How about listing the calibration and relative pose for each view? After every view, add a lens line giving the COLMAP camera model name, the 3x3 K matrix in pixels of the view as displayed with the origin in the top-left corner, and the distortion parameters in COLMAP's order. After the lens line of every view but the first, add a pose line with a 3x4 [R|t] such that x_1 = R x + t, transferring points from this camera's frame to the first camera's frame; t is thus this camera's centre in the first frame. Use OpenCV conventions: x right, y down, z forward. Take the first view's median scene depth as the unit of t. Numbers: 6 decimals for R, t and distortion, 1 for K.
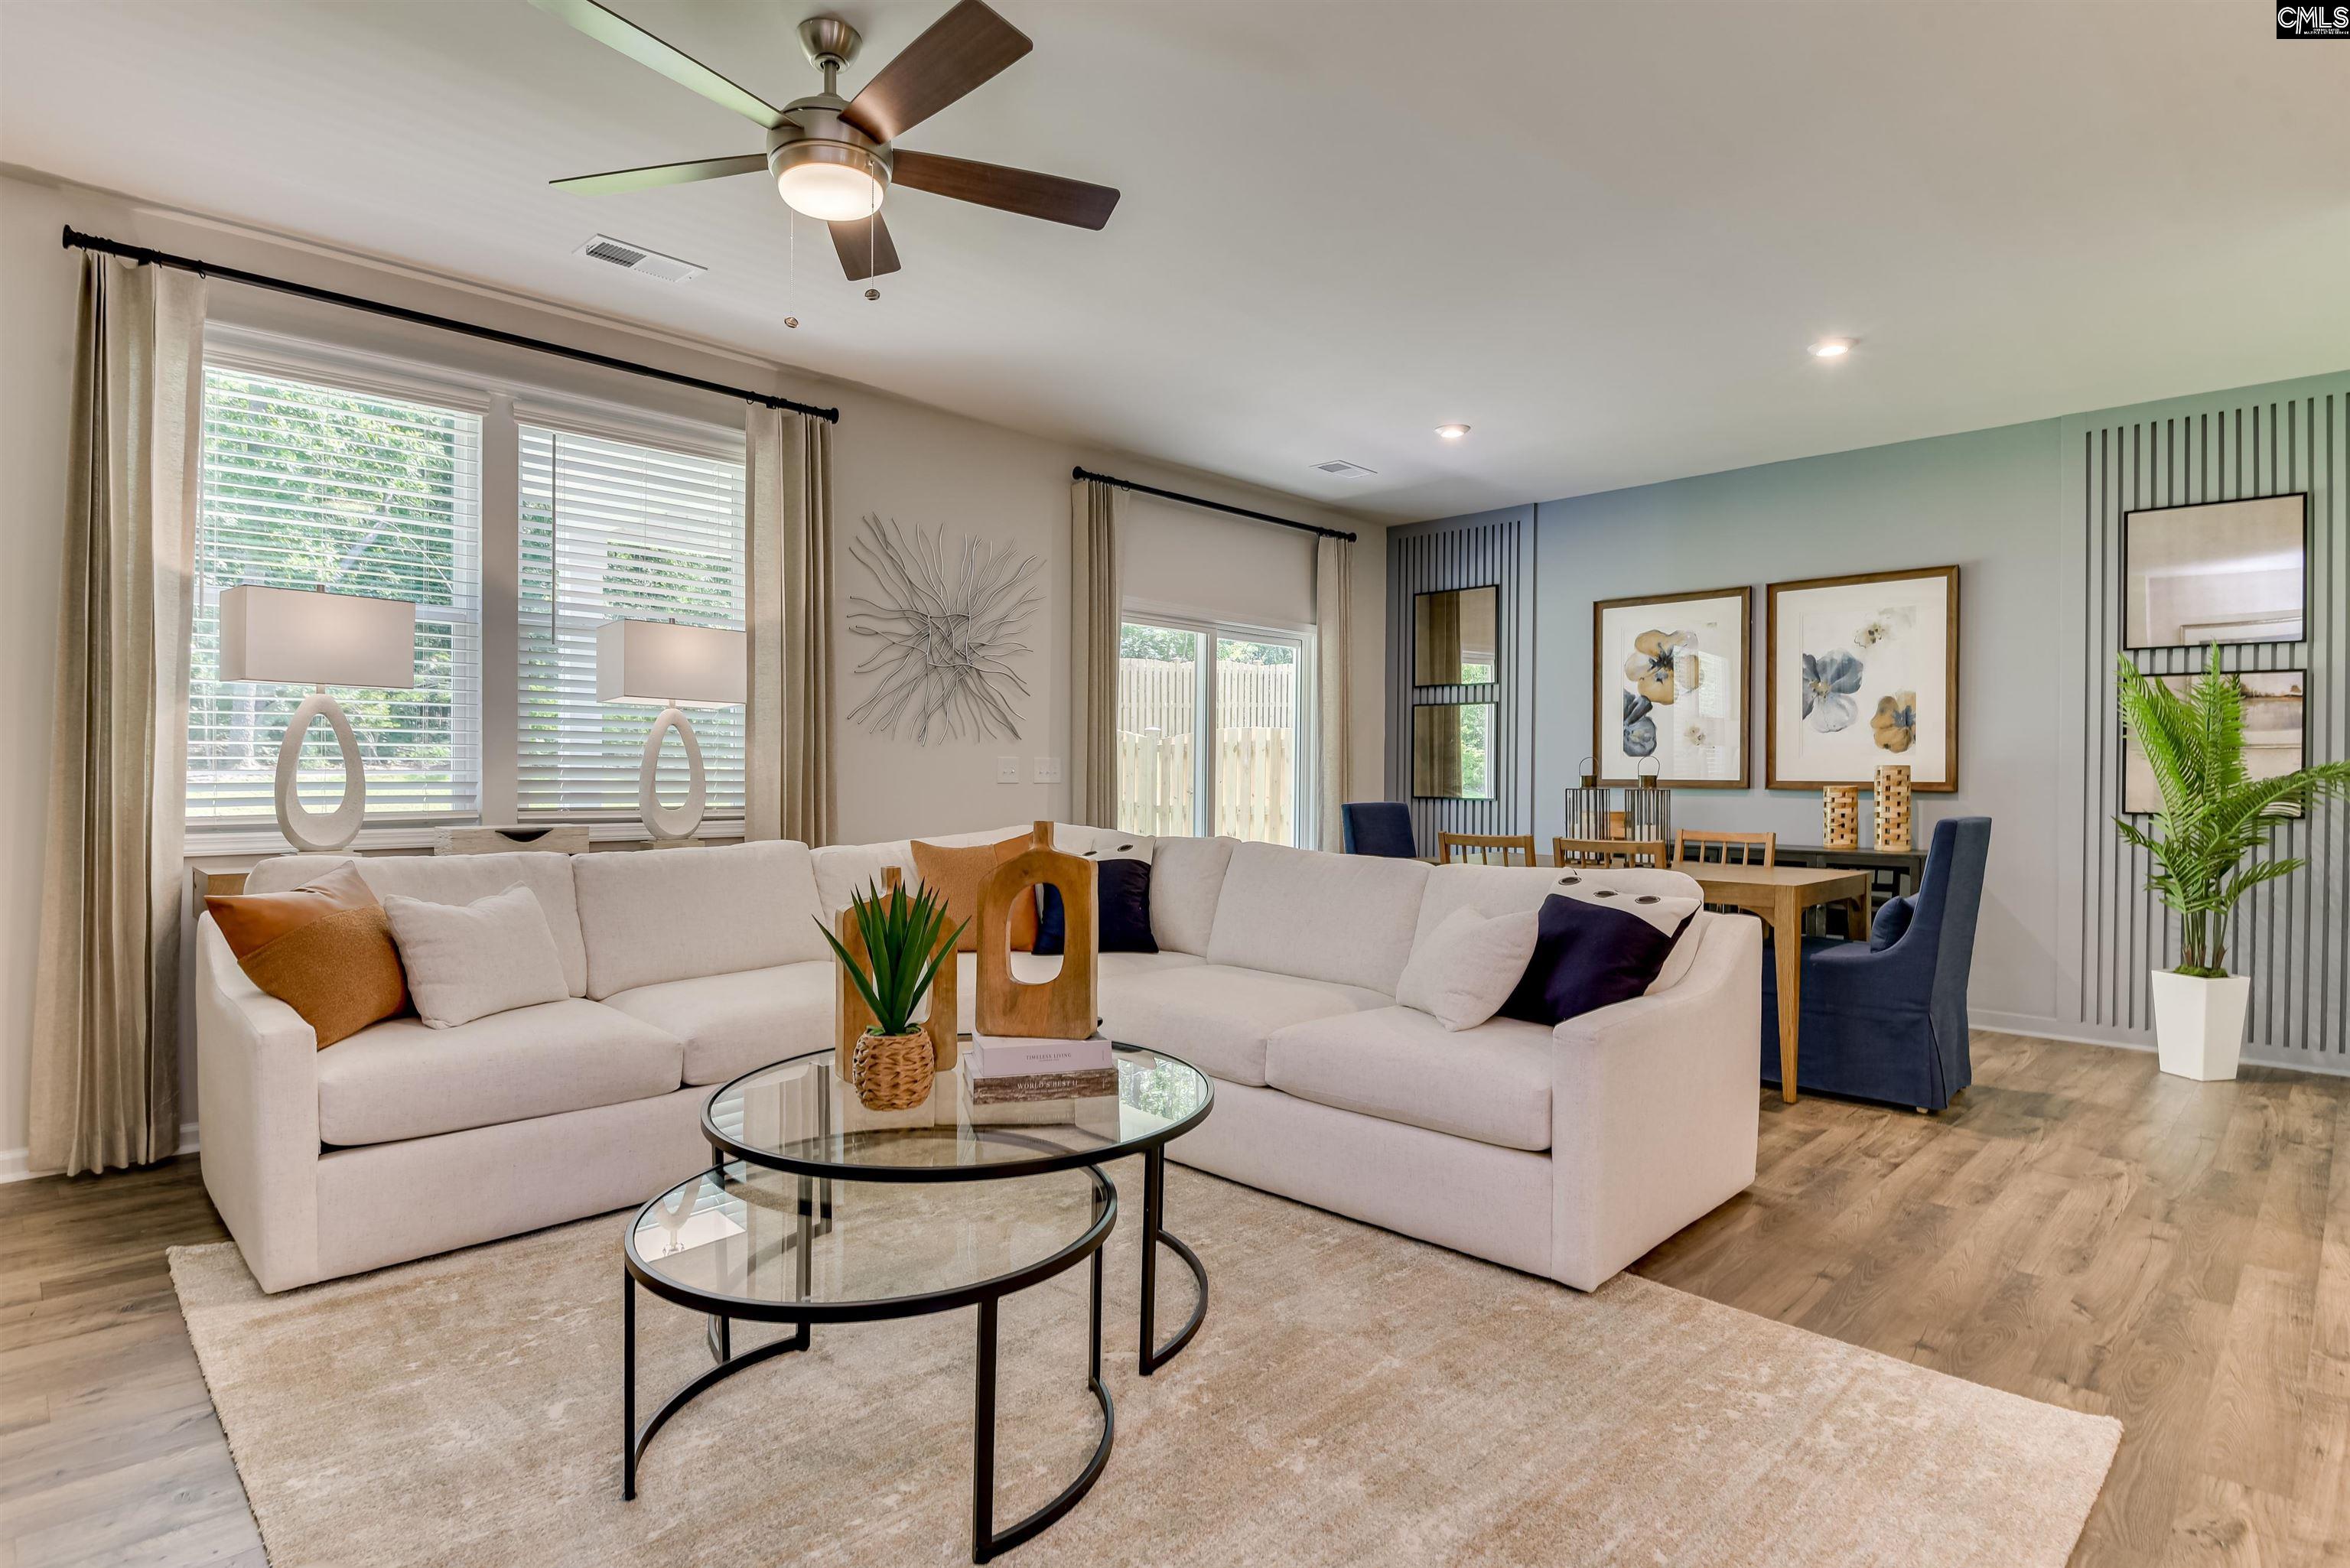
lens RADIAL K [[1210.7, 0, 1163.7], [0, 1210.7, 778.9], [0, 0, 1]] dist [0.000436, -0.012864]
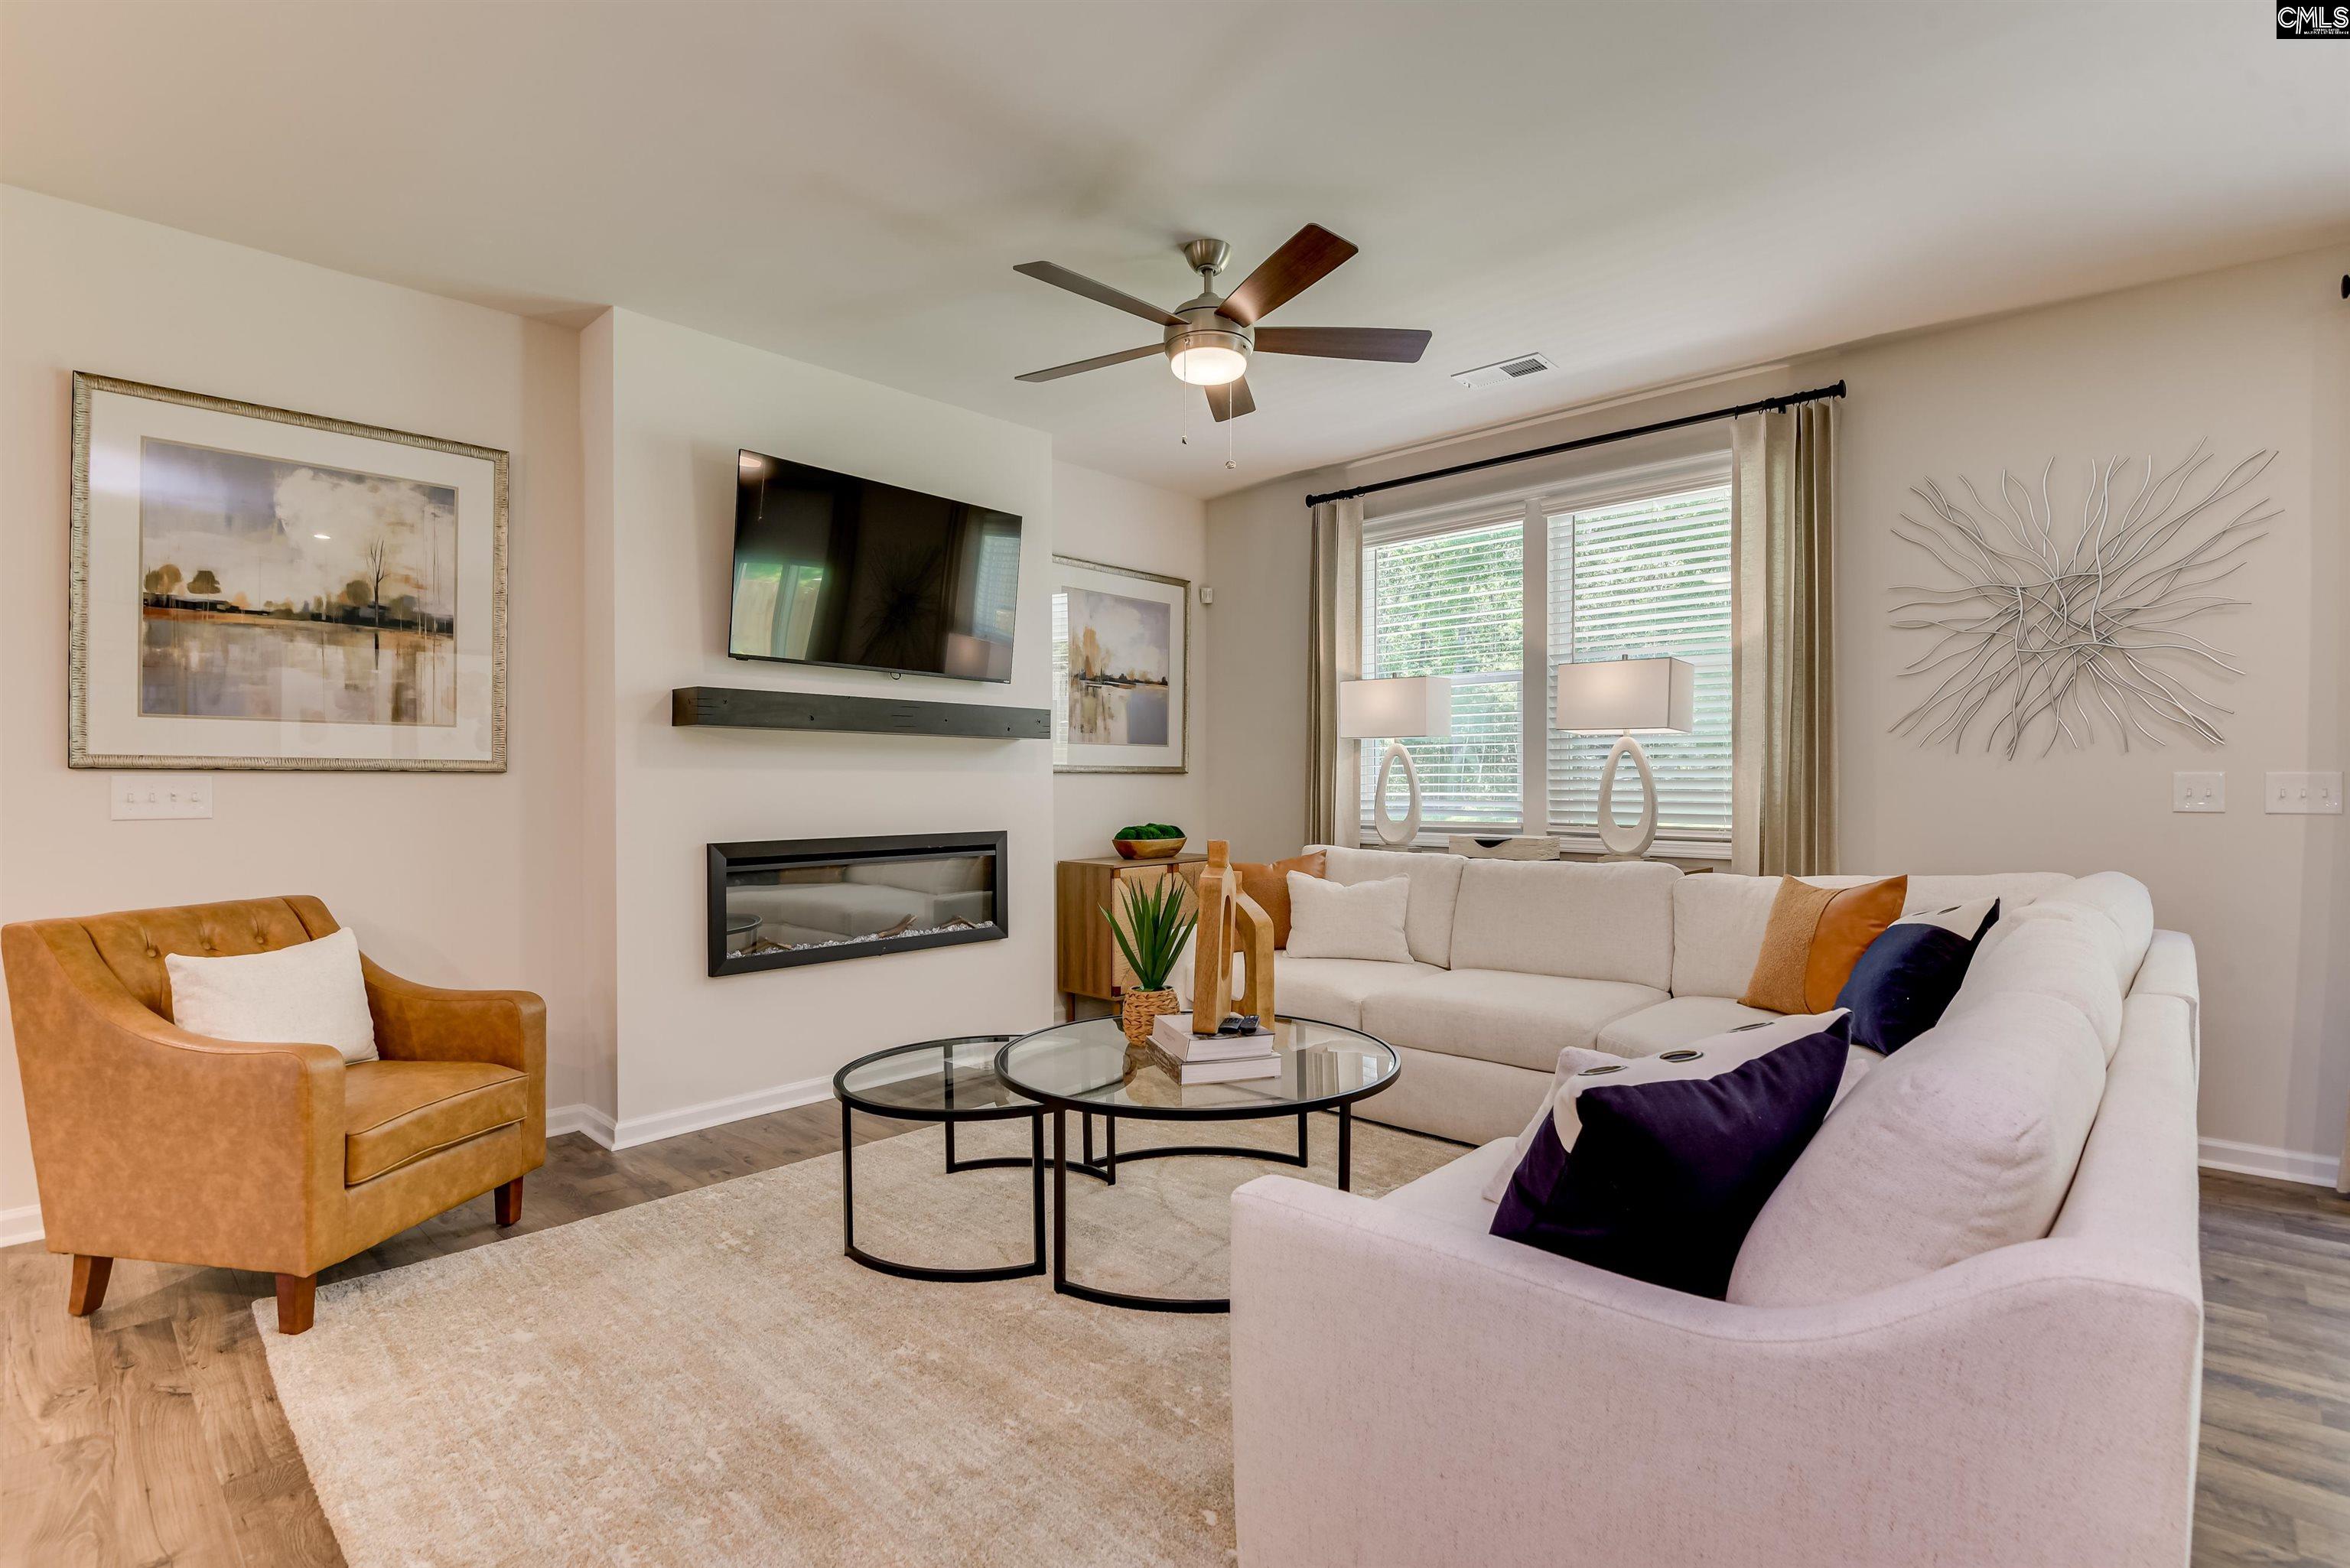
lens RADIAL K [[1105.6, 0, 1158.5], [0, 1105.6, 786.0], [0, 0, 1]] dist [0.003689, -0.015740]
pose [[0.034520, -0.001083, -0.999403, 0.490228], [-0.004056, 0.999991, -0.001224, -0.008799], [0.999396, 0.004096, 0.034516, 0.458574]]
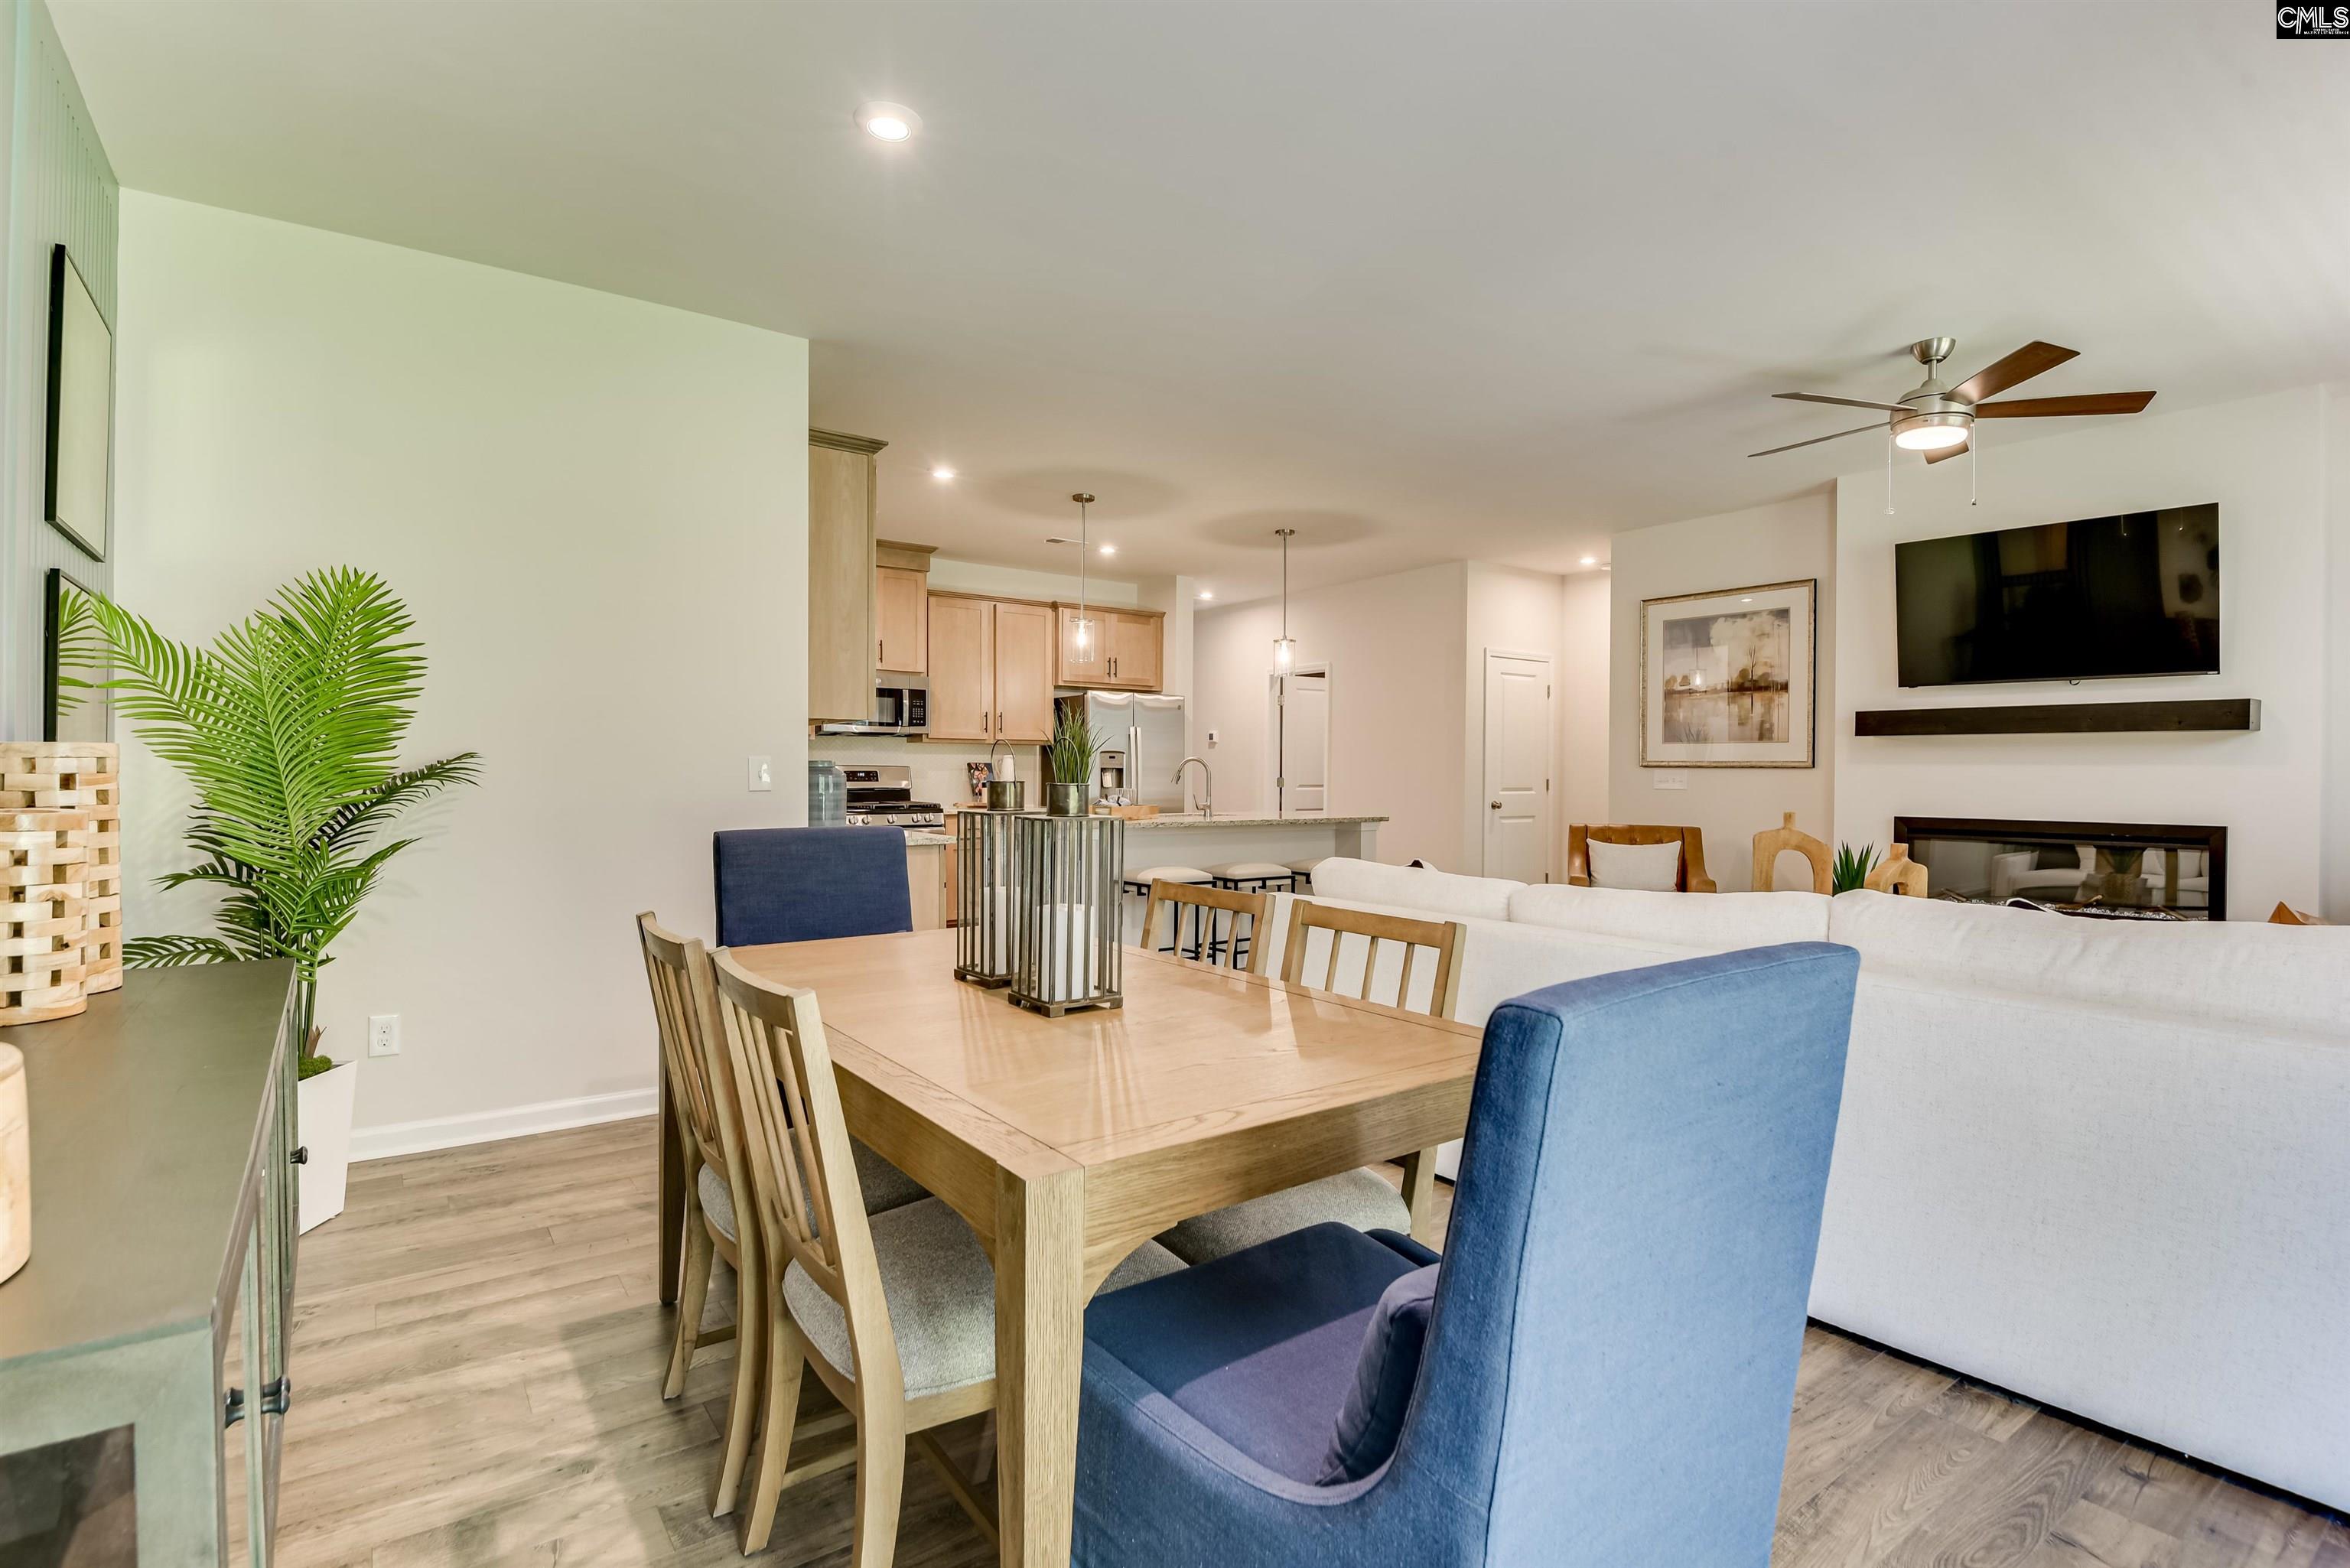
lens RADIAL K [[1124.1, 0, 1175.5], [0, 1124.1, 789.1], [0, 0, 1]] dist [0.005931, -0.016741]
pose [[-0.988146, -0.014122, 0.152869, 0.263925], [-0.011079, 0.999724, 0.020736, -0.010861], [-0.153119, 0.018797, -0.988029, 1.392592]]
